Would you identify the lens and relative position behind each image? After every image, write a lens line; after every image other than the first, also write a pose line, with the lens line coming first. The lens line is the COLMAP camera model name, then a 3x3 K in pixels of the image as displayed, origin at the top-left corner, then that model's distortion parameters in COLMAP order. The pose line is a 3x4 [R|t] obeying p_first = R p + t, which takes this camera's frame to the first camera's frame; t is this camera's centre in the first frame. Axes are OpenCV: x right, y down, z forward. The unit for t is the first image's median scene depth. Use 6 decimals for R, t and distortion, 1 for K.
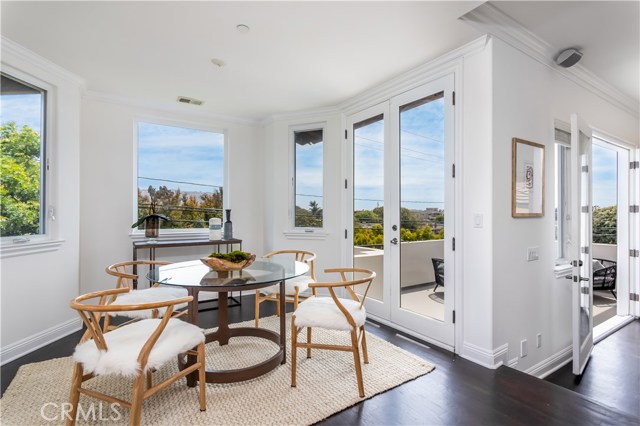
lens RADIAL K [[317.7, 0, 322.2], [0, 317.7, 212.2], [0, 0, 1]] dist [0.006371, 0.000493]
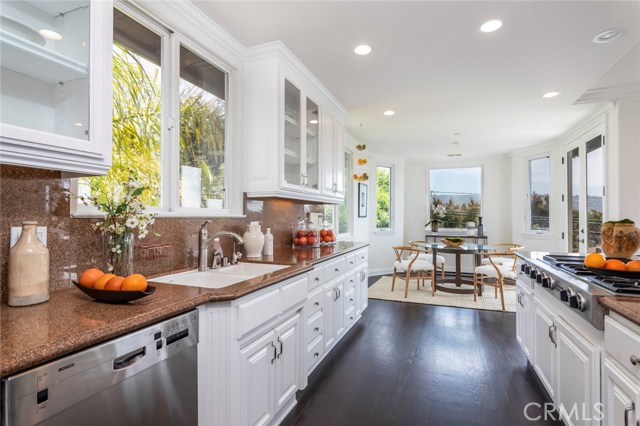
lens RADIAL K [[317.7, 0, 322.2], [0, 317.7, 212.2], [0, 0, 1]] dist [0.006371, 0.000493]
pose [[0.573340, -0.008866, -0.819270, 0.637948], [-0.003010, 0.999912, -0.012928, -0.010347], [0.819312, 0.009878, 0.573262, -0.633162]]
